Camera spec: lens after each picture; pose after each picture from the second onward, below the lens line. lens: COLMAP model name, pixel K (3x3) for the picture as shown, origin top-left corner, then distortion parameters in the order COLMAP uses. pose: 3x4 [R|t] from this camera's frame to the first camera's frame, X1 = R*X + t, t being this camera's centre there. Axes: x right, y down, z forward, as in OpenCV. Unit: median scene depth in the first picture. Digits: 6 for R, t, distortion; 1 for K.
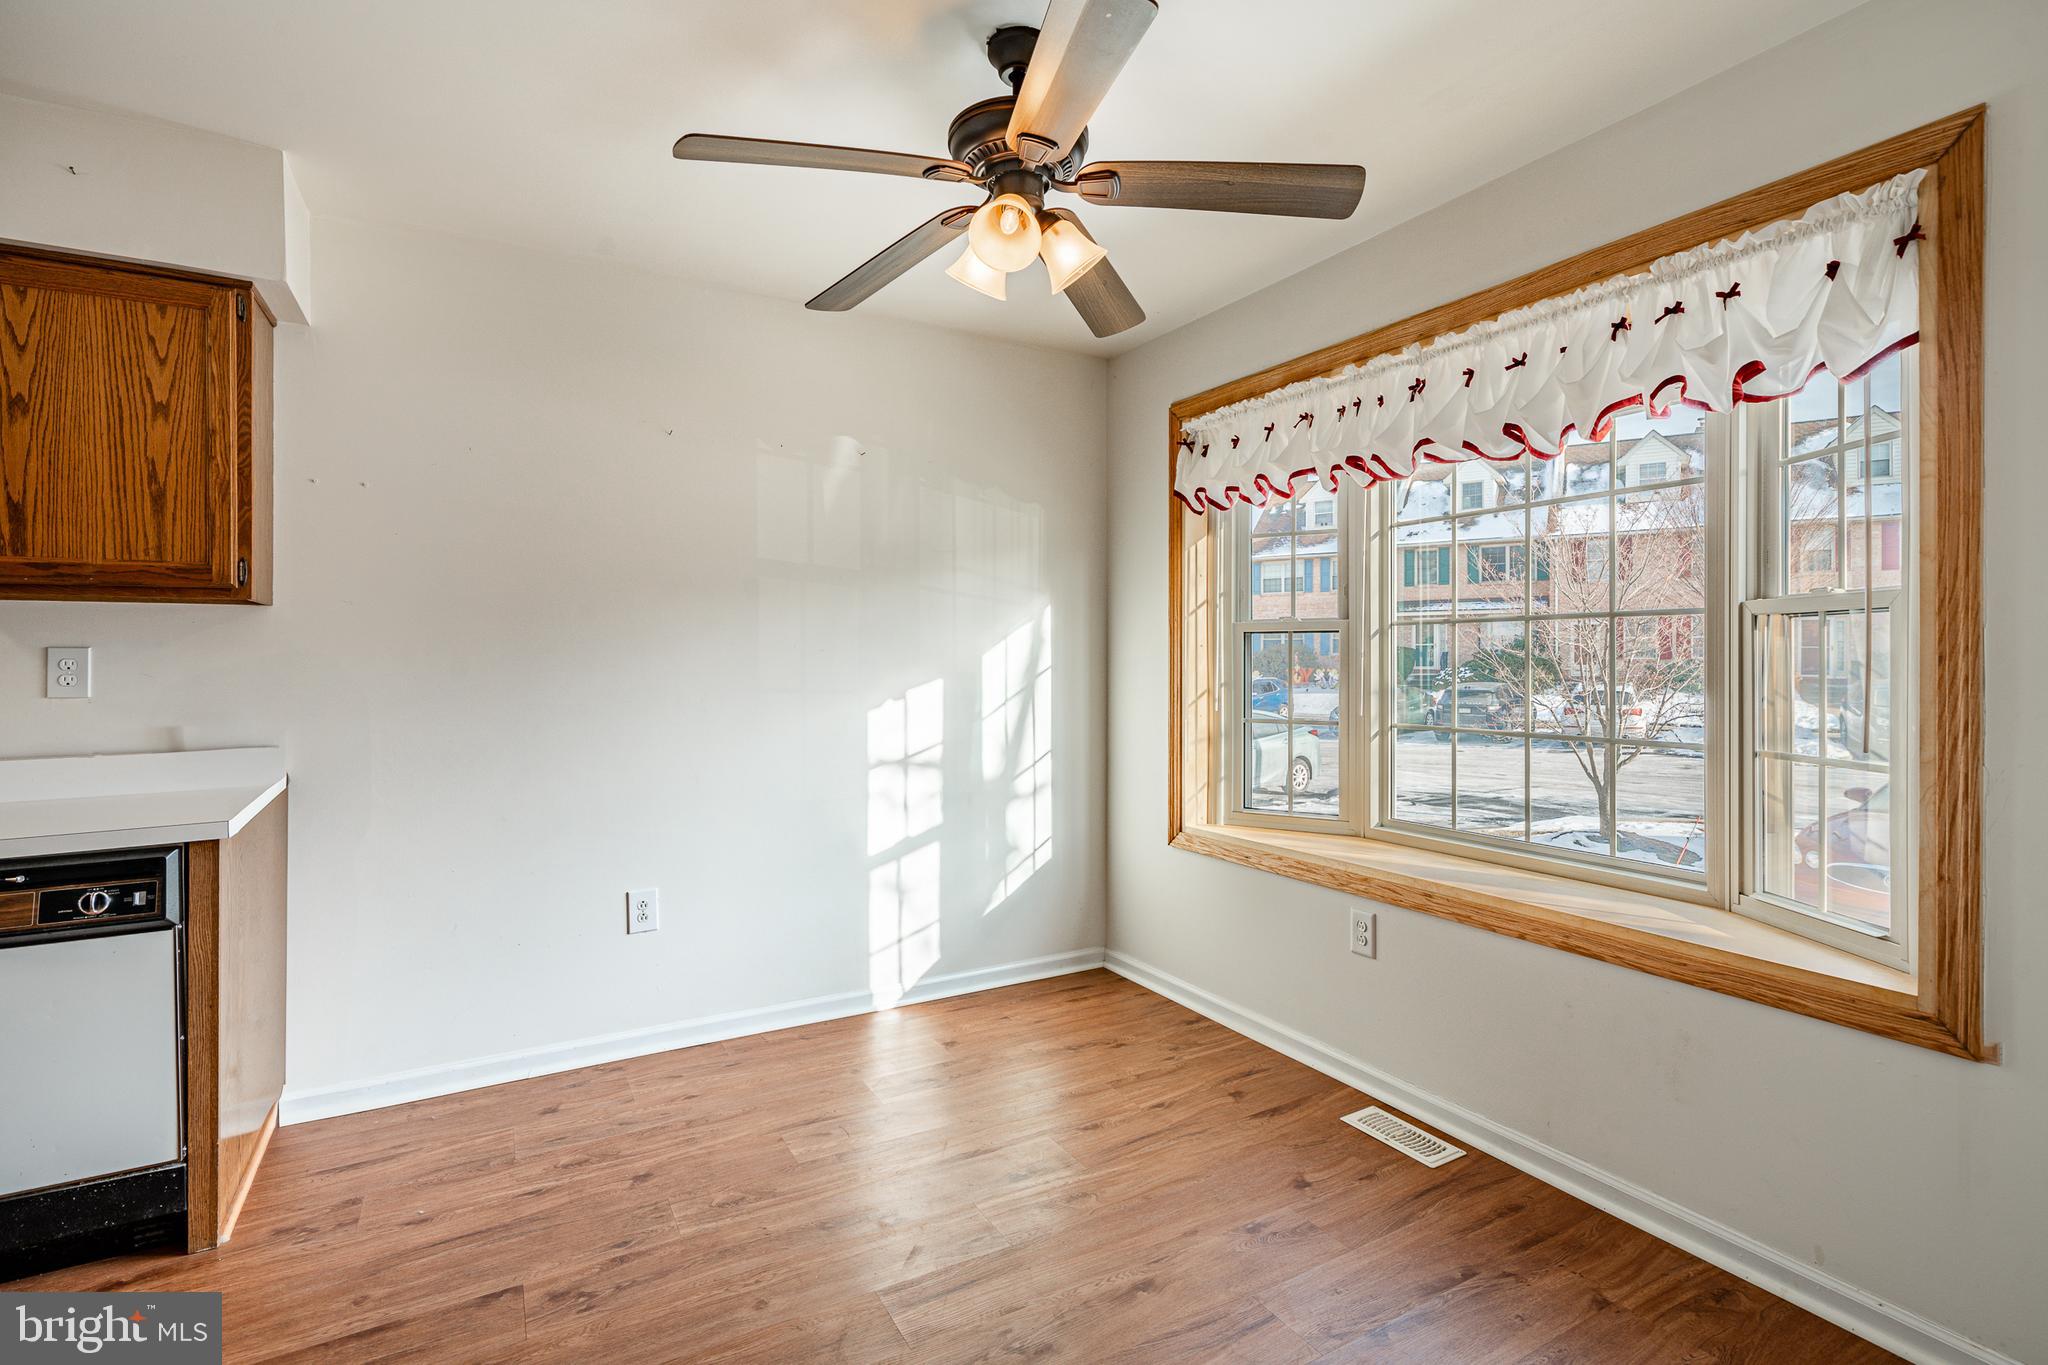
lens RADIAL K [[956.0, 0, 1012.8], [0, 956.0, 670.0], [0, 0, 1]] dist [-0.007265, 0.000326]
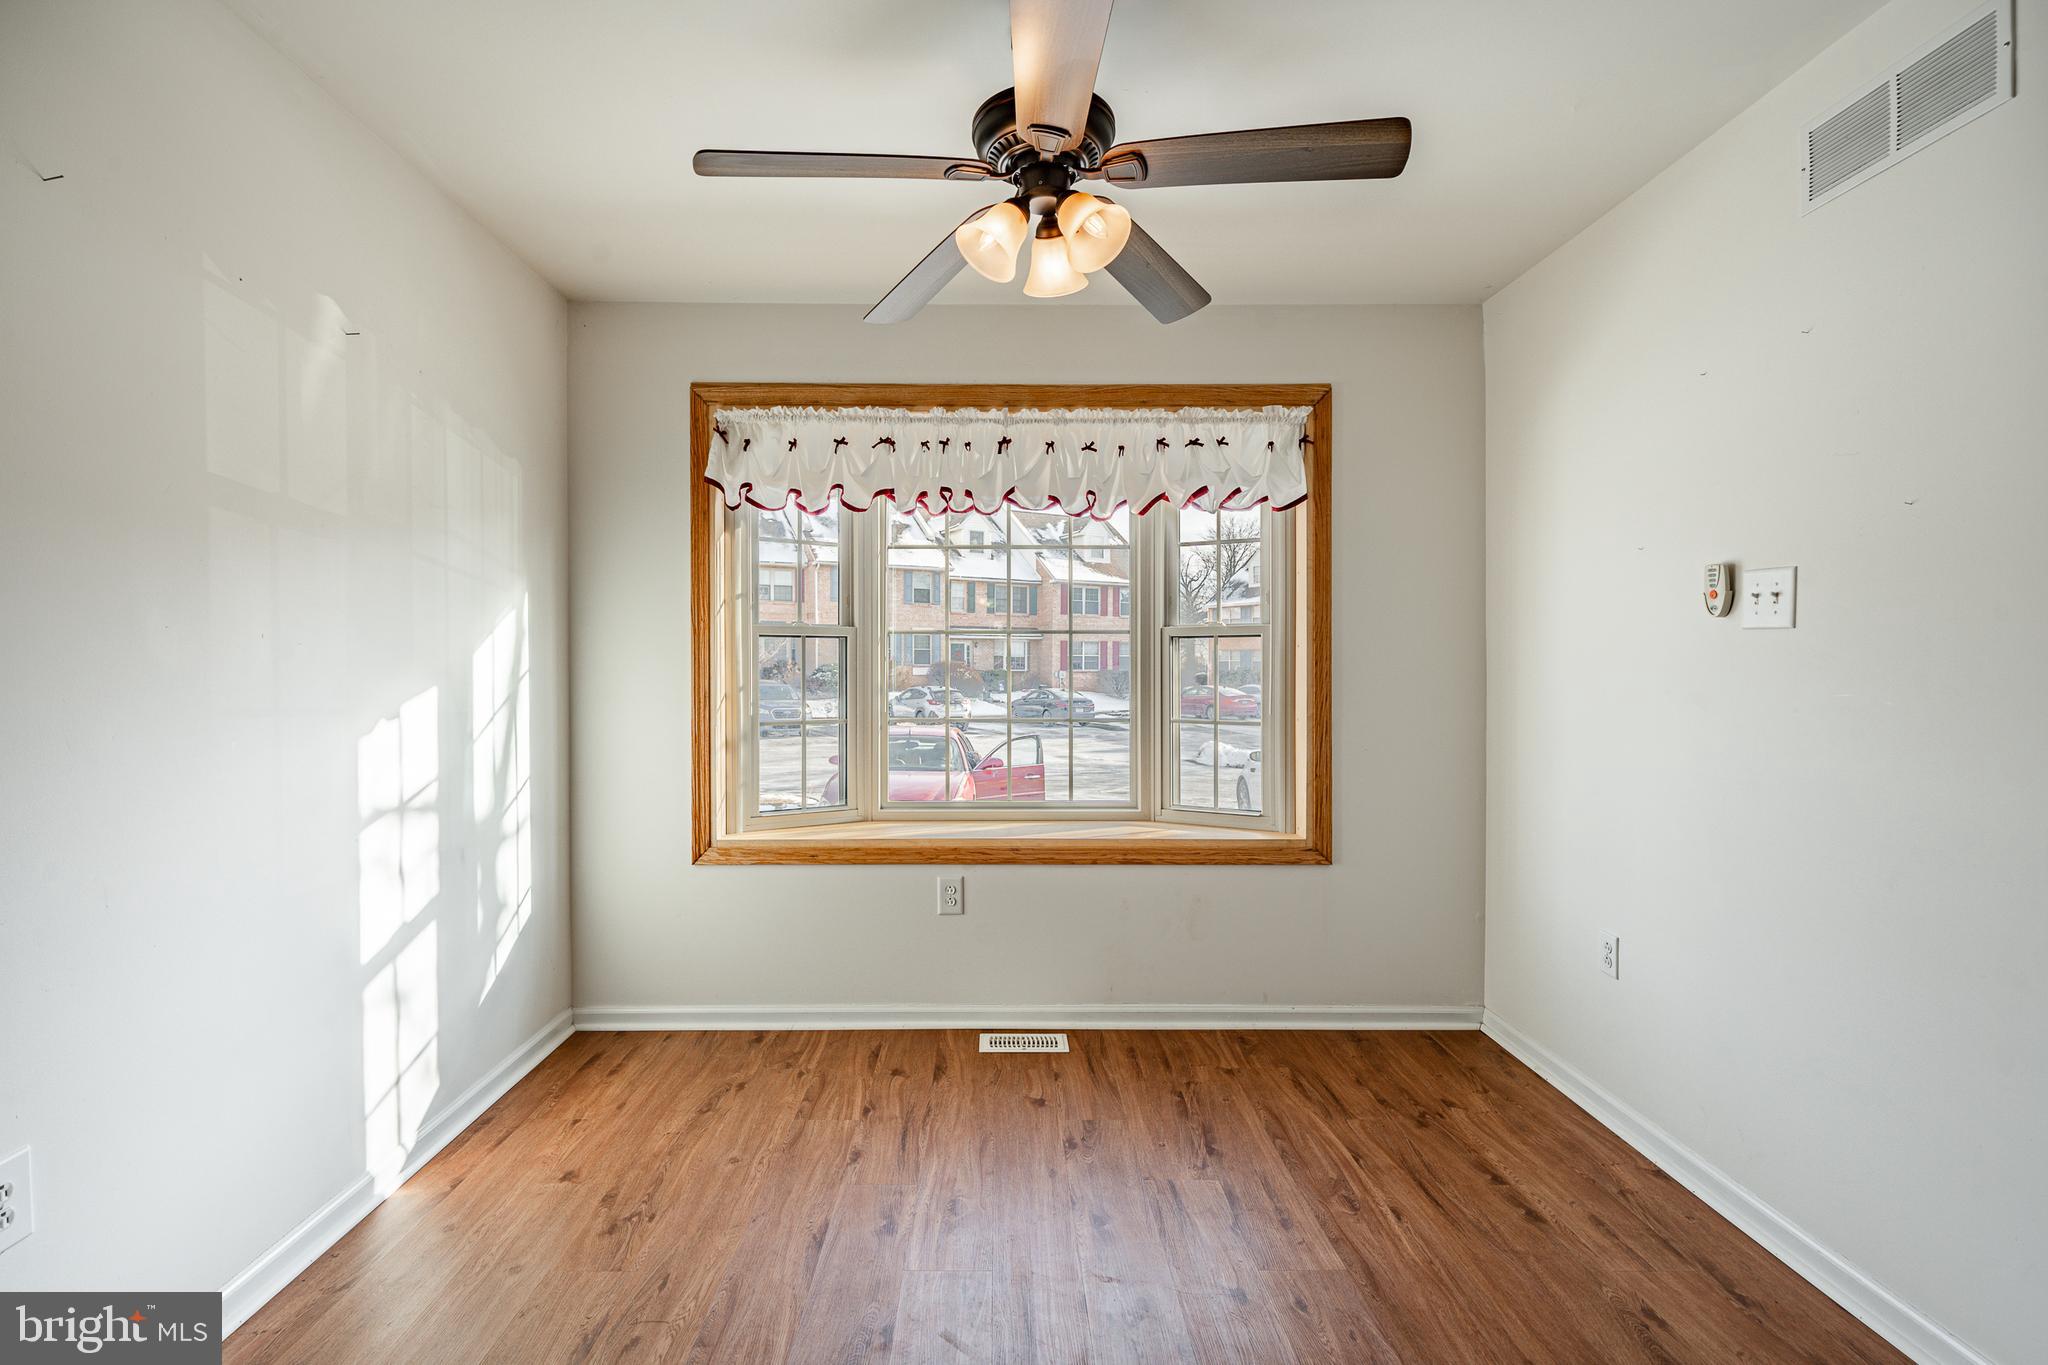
lens RADIAL K [[901.8, 0, 1014.8], [0, 901.8, 678.8], [0, 0, 1]] dist [-0.011548, 0.001852]
pose [[0.478565, -0.007541, 0.878020, -0.514895], [0.008719, 0.999955, 0.003836, 0.005460], [-0.878009, 0.005820, 0.478609, 0.363734]]
